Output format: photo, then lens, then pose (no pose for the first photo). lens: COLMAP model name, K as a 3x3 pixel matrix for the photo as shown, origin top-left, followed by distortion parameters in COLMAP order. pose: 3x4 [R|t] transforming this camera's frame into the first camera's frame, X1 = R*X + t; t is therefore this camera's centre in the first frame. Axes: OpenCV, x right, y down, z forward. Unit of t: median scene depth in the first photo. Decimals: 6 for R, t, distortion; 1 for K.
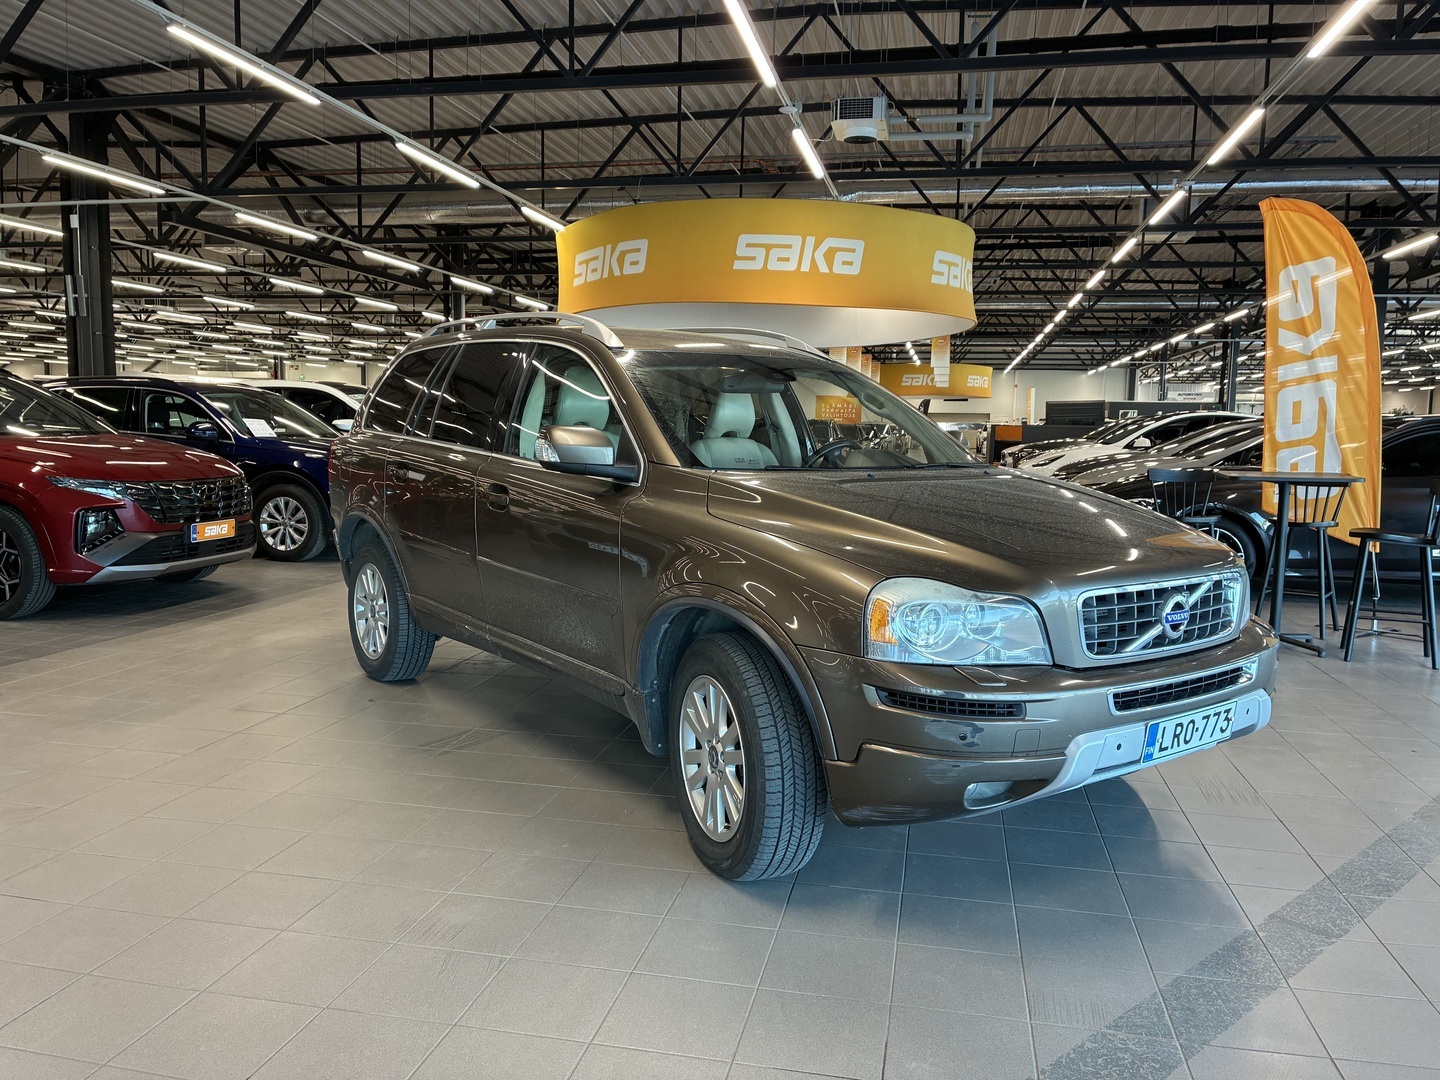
lens RADIAL K [[1099.4, 0, 720.0], [0, 1099.4, 540.0], [0, 0, 1]] dist [0.094095, -0.112590]
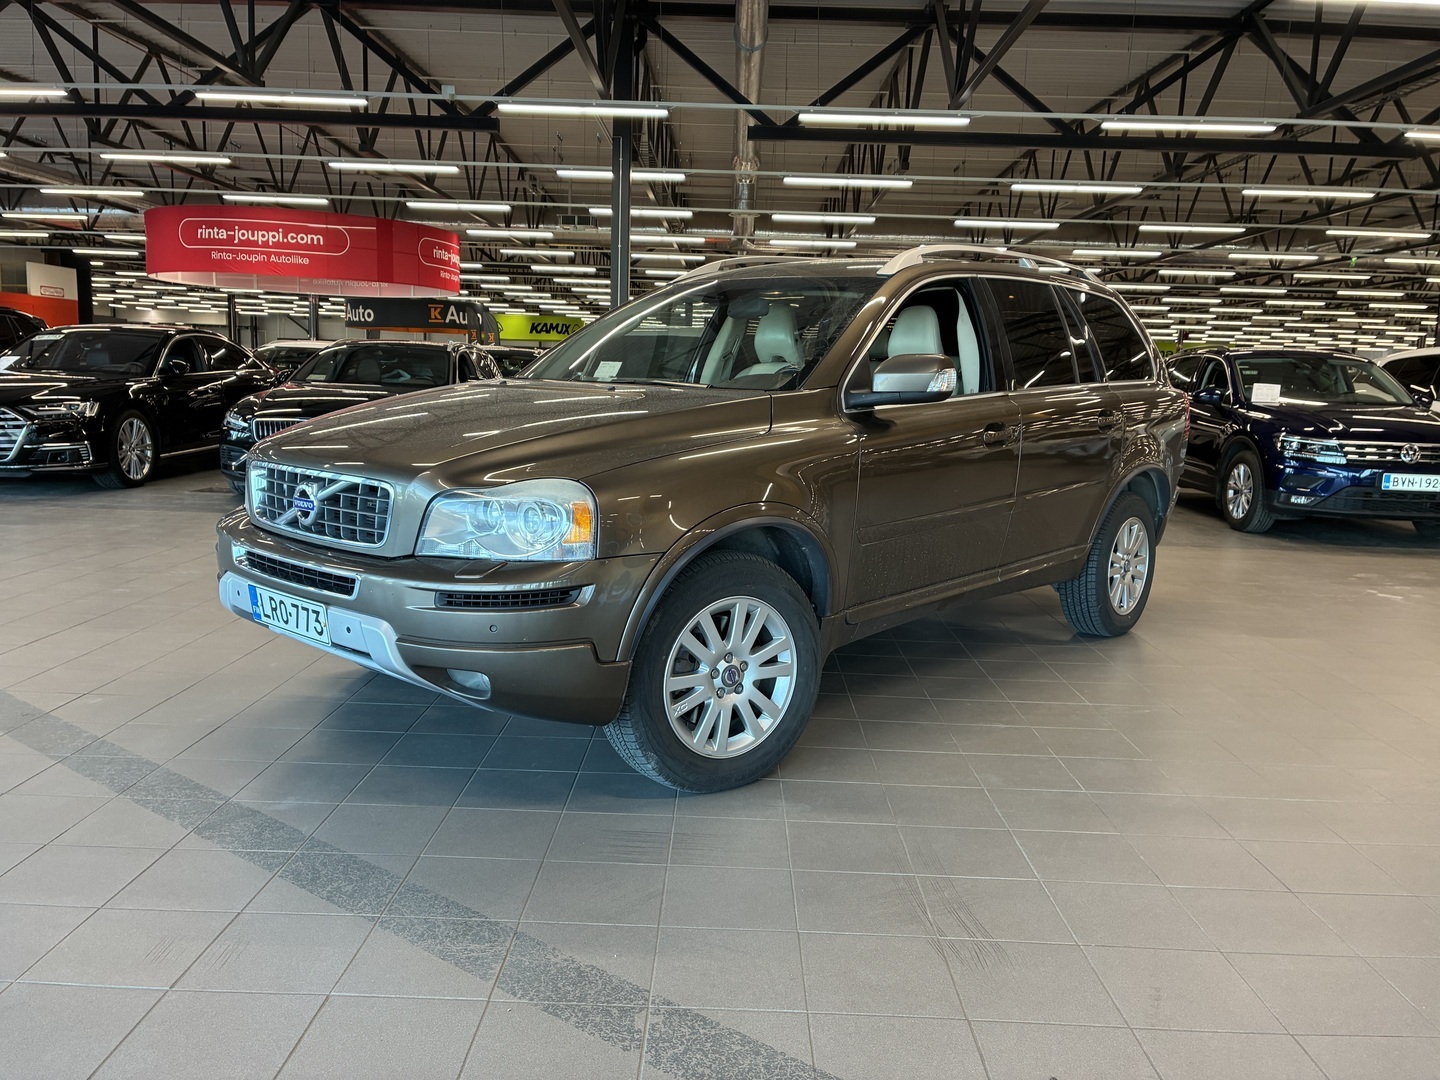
lens RADIAL K [[1099.4, 0, 720.0], [0, 1099.4, 540.0], [0, 0, 1]] dist [0.094095, -0.112590]
pose [[0.177063, 0.129856, -0.975595, 1.294025], [-0.129930, 0.985666, 0.107615, -0.051877], [0.975585, 0.107704, 0.191397, 1.026441]]
